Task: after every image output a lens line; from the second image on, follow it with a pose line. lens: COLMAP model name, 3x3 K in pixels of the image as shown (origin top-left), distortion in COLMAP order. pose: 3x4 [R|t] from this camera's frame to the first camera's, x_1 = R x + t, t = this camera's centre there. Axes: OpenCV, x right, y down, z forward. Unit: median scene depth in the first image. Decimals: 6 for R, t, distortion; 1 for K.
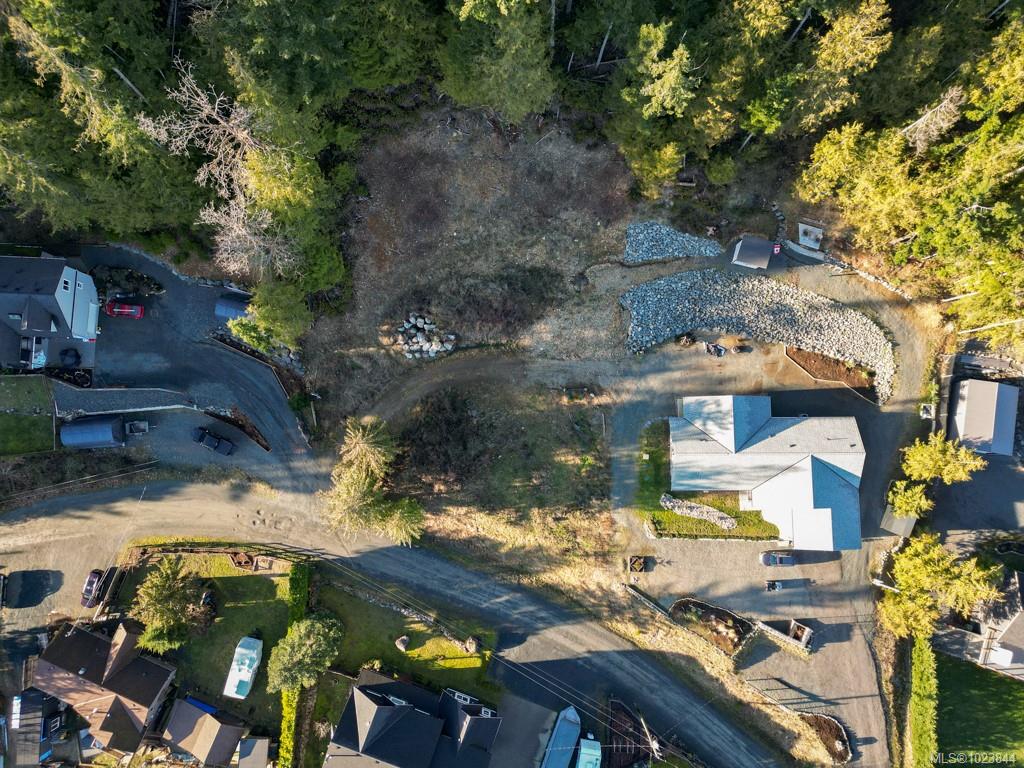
lens RADIAL K [[720.1, 0, 512.0], [0, 720.1, 384.0], [0, 0, 1]] dist [0.054334, -0.045002]
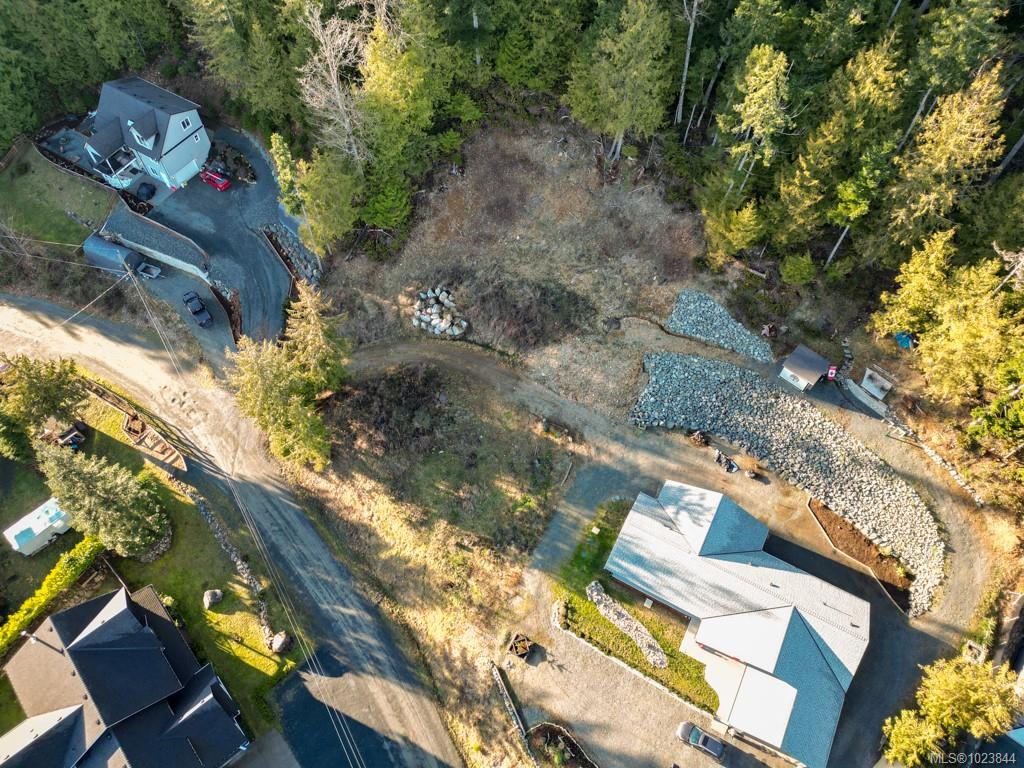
lens RADIAL K [[720.1, 0, 512.0], [0, 720.1, 384.0], [0, 0, 1]] dist [0.054334, -0.045002]
pose [[0.874481, 0.407258, -0.263484, 0.250816], [-0.483522, 0.775113, -0.406703, 0.347654], [0.038597, 0.483054, 0.874740, 0.216423]]
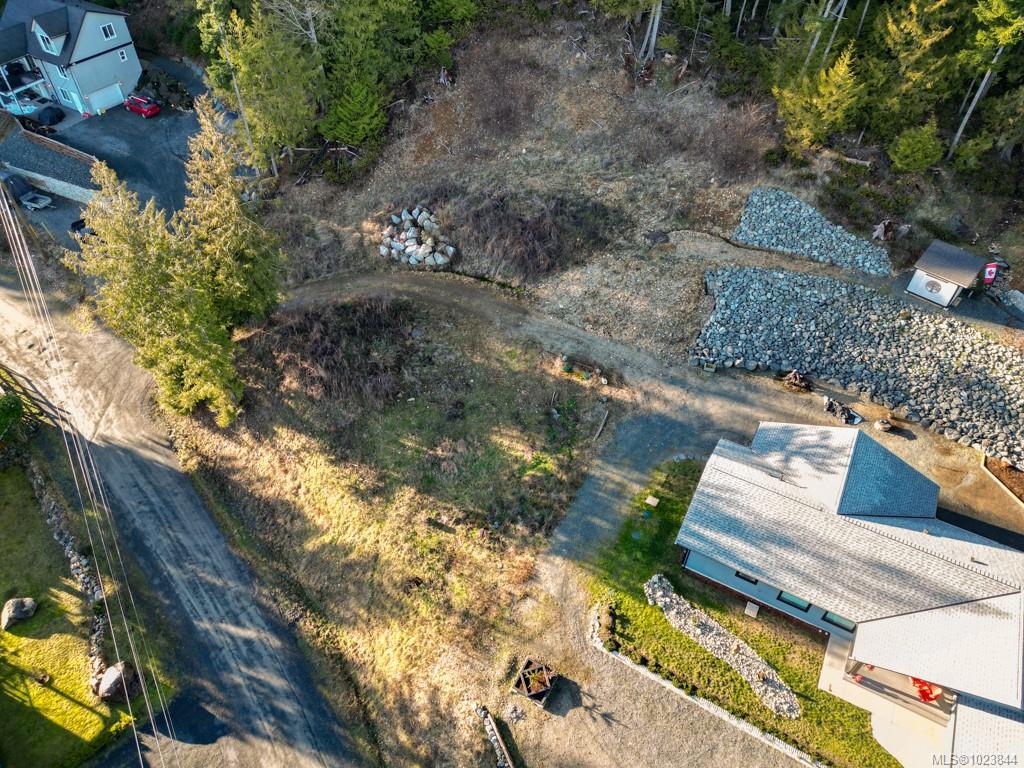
lens RADIAL K [[720.1, 0, 512.0], [0, 720.1, 384.0], [0, 0, 1]] dist [0.054334, -0.045002]
pose [[0.875119, 0.344283, -0.340052, 0.244366], [-0.482723, 0.670235, -0.563705, 0.377939], [0.033841, 0.657460, 0.752729, 0.568299]]
